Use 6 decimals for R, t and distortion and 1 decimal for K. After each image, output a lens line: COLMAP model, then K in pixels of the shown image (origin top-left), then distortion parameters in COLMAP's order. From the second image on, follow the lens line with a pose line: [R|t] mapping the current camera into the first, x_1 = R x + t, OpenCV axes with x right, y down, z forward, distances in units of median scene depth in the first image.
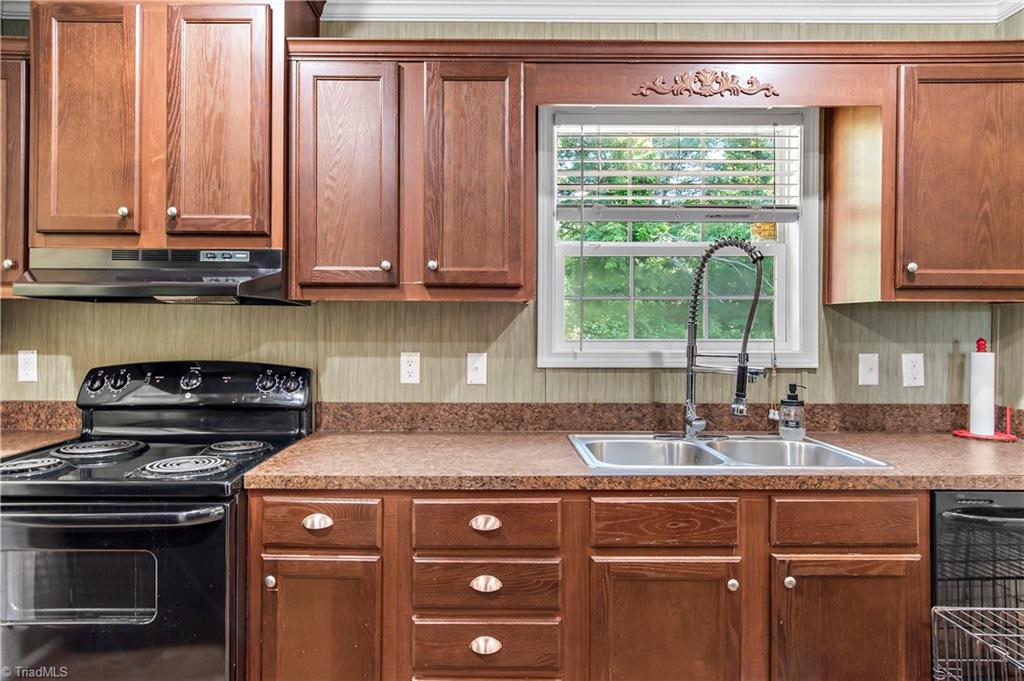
lens RADIAL K [[577.3, 0, 512.1], [0, 577.3, 337.6], [0, 0, 1]] dist [-0.000454, -0.000628]
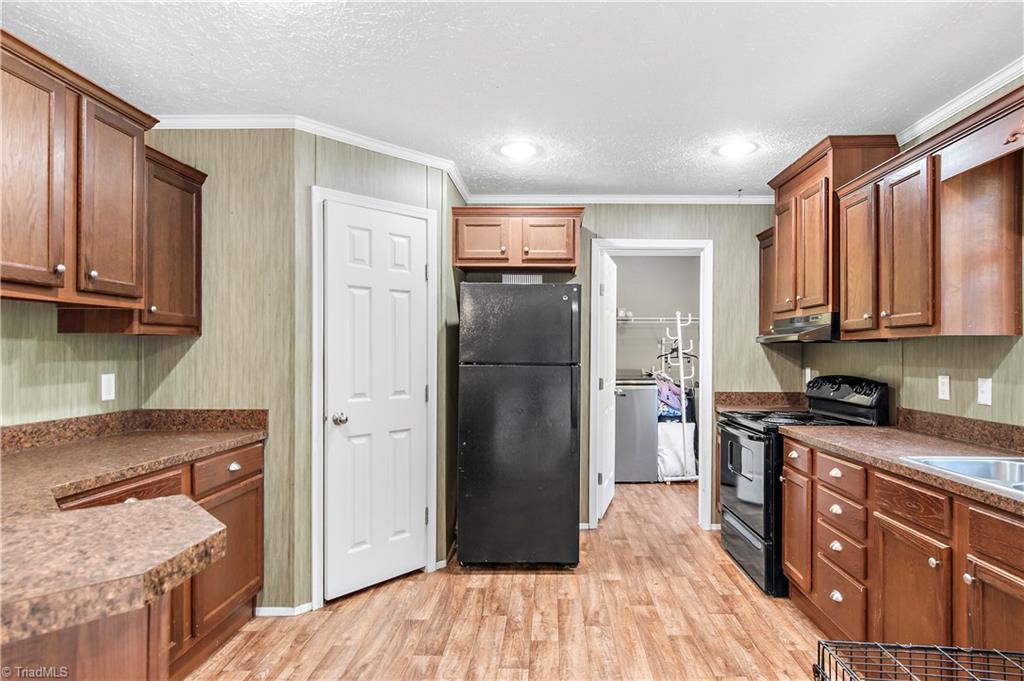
lens RADIAL K [[577.3, 0, 514.1], [0, 577.3, 346.4], [0, 0, 1]] dist [-0.000454, -0.000628]
pose [[-0.052852, -0.012716, -0.998521, 1.174370], [-0.016642, 0.999791, -0.011851, -0.008061], [0.998464, 0.015991, -0.053052, 0.103765]]
